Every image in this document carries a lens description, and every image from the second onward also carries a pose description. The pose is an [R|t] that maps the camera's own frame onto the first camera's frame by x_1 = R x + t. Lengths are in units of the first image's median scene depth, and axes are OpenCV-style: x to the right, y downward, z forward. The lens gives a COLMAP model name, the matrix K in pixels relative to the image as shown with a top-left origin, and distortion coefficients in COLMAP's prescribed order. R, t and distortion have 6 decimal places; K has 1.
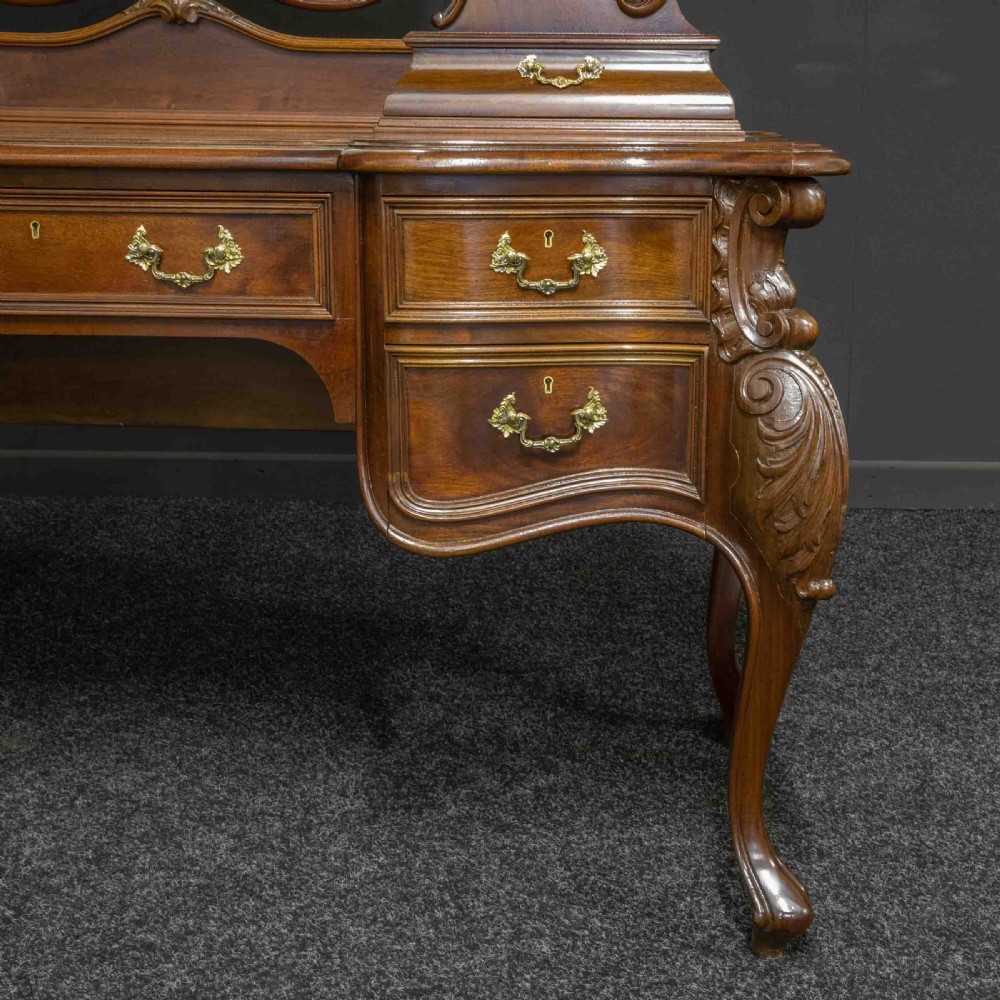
lens RADIAL K [[1710.9, 0, 570.3], [0, 1710.9, 502.7], [0, 0, 1]] dist [0.028614, 0.084892]
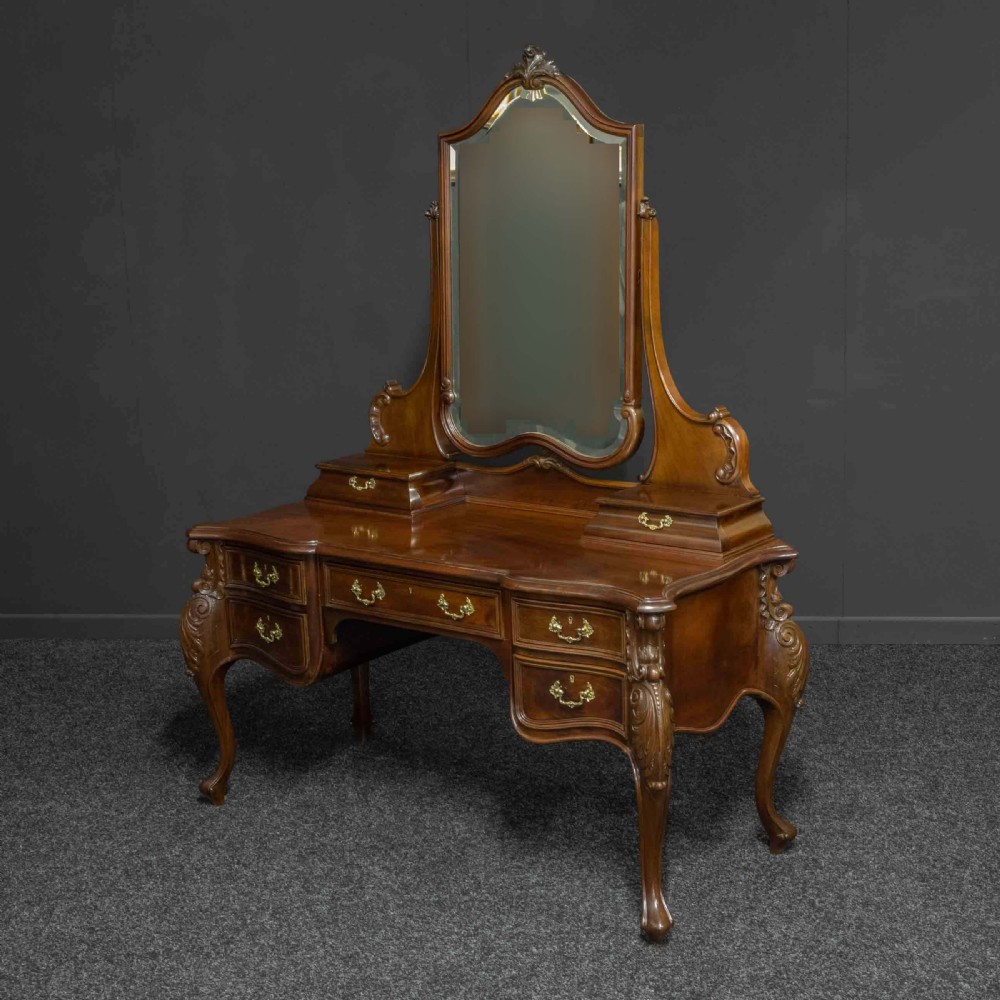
lens RADIAL K [[1585.1, 0, 528.1], [0, 1585.1, 488.1], [0, 0, 1]] dist [-0.005573, 0.037274]
pose [[0.821284, 0.076798, -0.565328, 0.990372], [-0.095272, 0.995446, -0.003179, -0.273089], [0.562509, 0.056471, 0.824860, -0.738163]]
